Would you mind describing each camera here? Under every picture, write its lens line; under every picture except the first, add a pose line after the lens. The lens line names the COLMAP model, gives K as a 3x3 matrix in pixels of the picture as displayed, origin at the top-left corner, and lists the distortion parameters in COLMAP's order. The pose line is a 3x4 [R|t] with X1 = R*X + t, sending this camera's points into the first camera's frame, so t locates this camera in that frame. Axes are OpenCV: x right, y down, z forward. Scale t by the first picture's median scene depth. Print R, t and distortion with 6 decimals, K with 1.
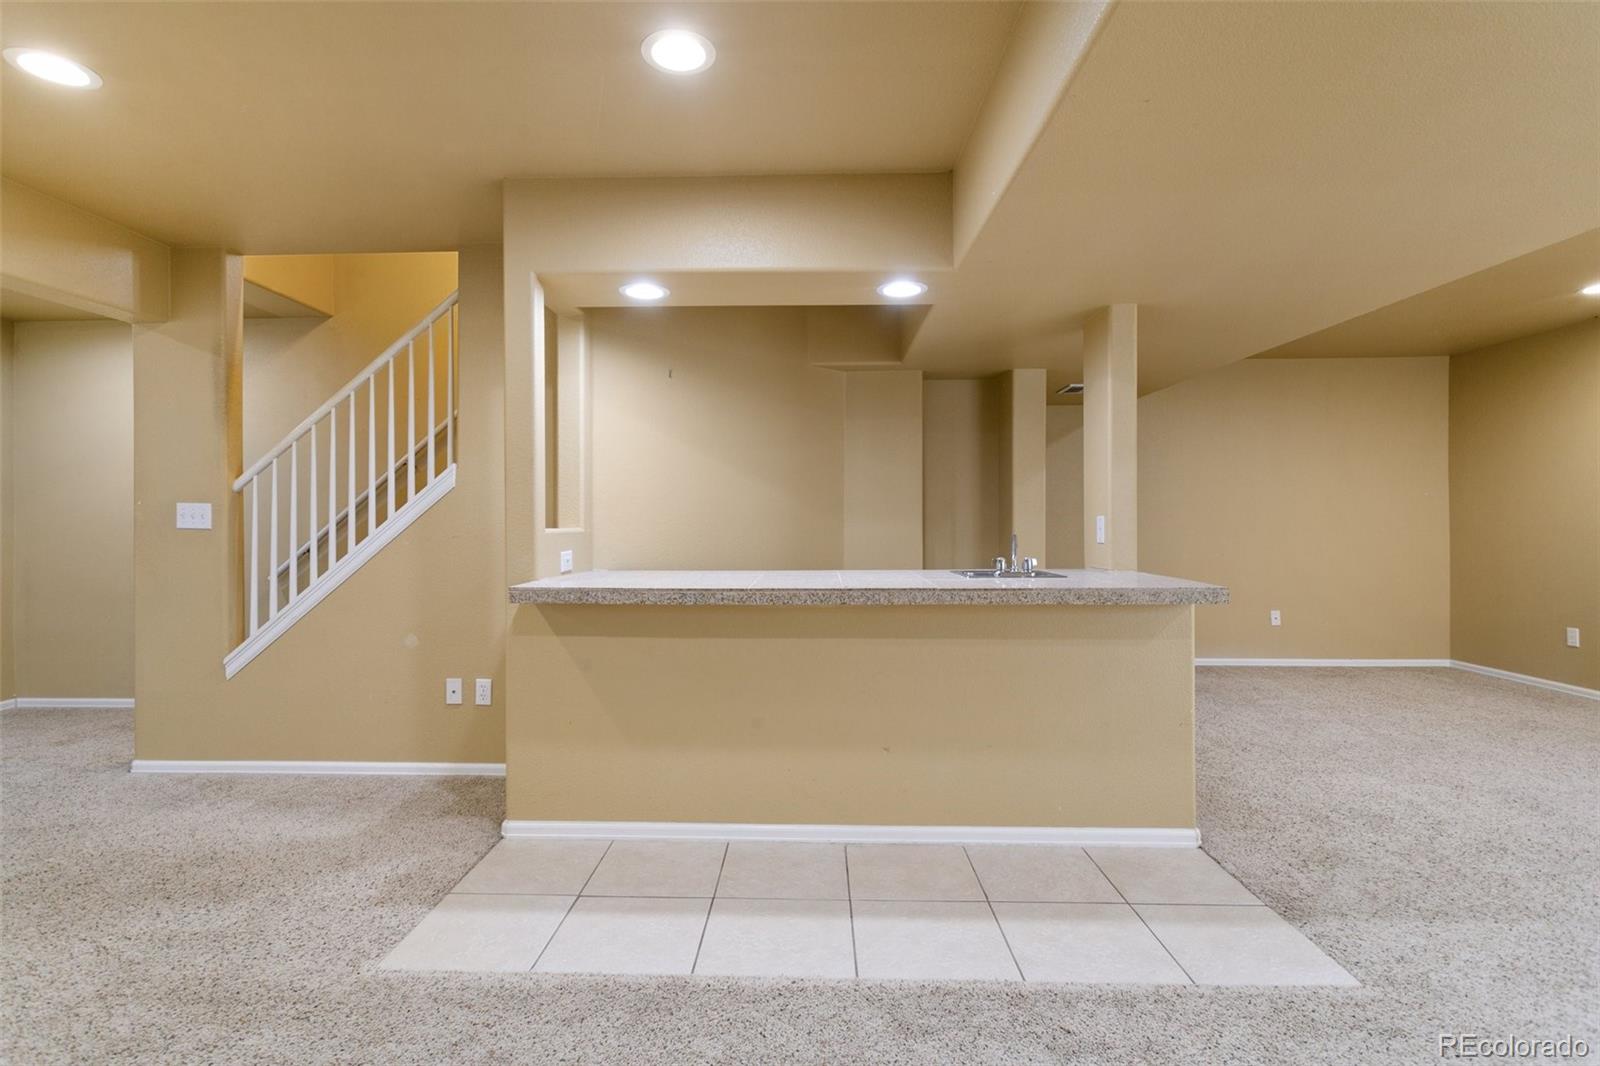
lens RADIAL K [[755.1, 0, 800.0], [0, 755.1, 533.0], [0, 0, 1]] dist [0.000605, 0.000220]
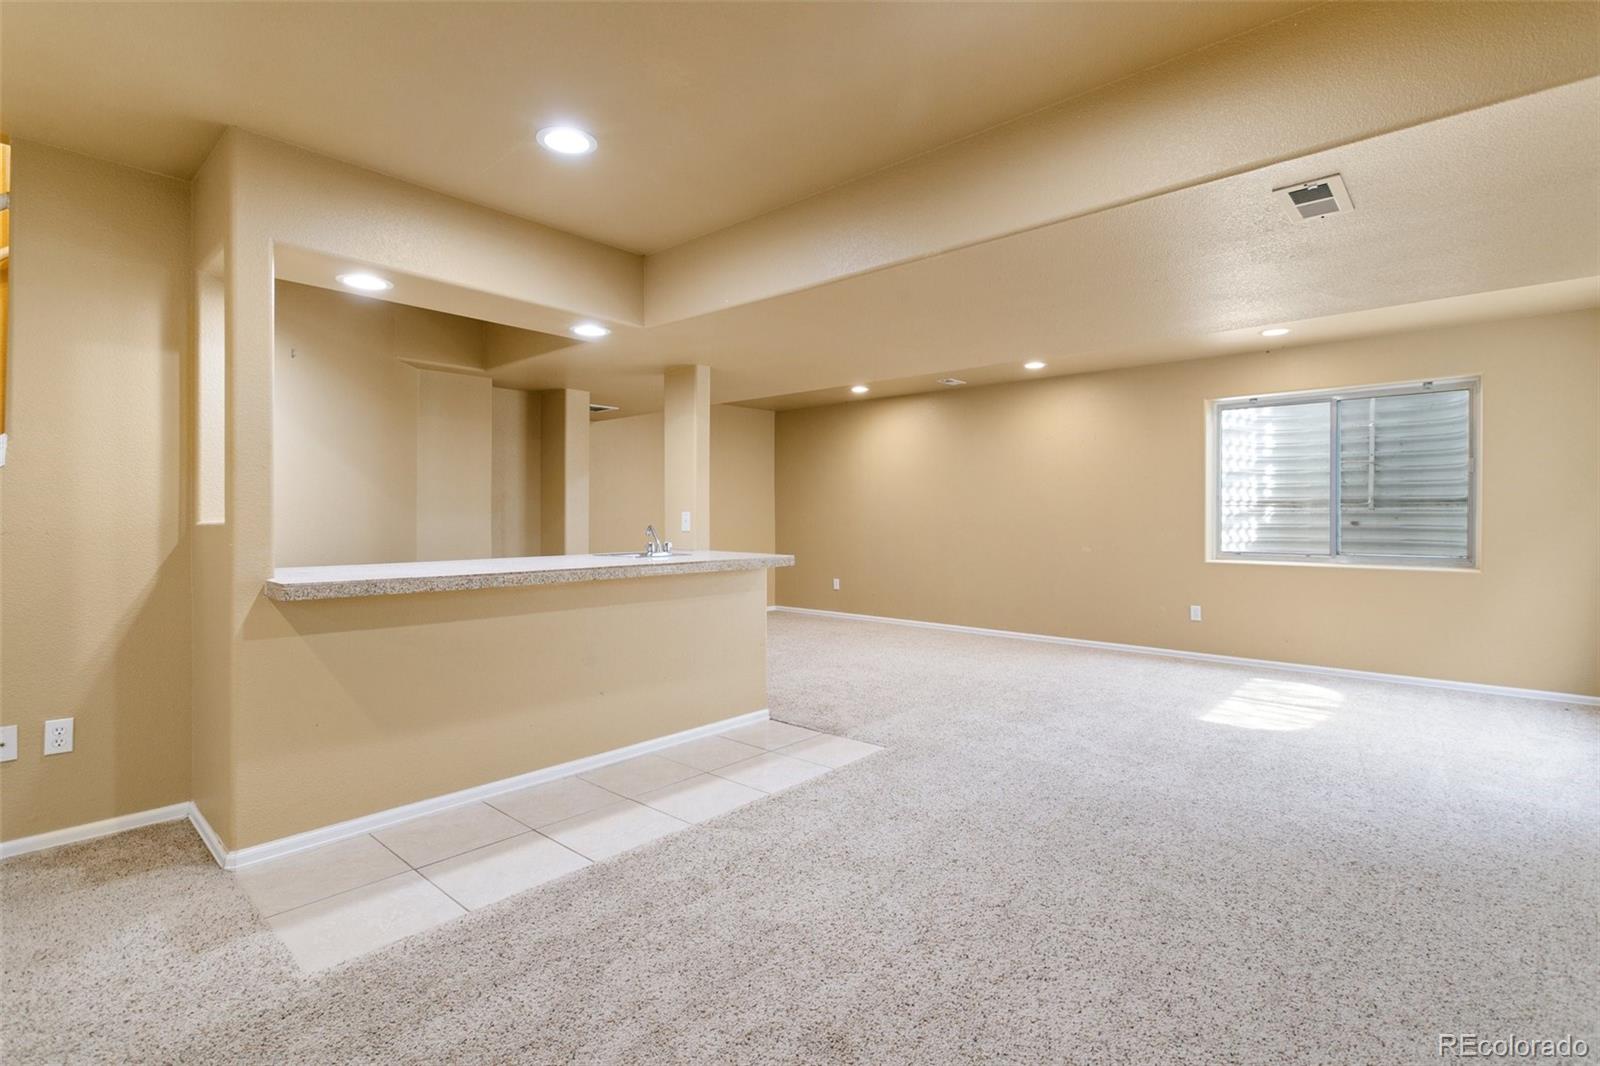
lens RADIAL K [[755.5, 0, 797.2], [0, 755.5, 523.1], [0, 0, 1]] dist [0.000717, 0.000129]
pose [[0.643088, -0.004481, 0.765779, -0.686593], [0.007738, 0.999970, -0.000647, 0.002351], [-0.765753, 0.006342, 0.643103, -0.081032]]
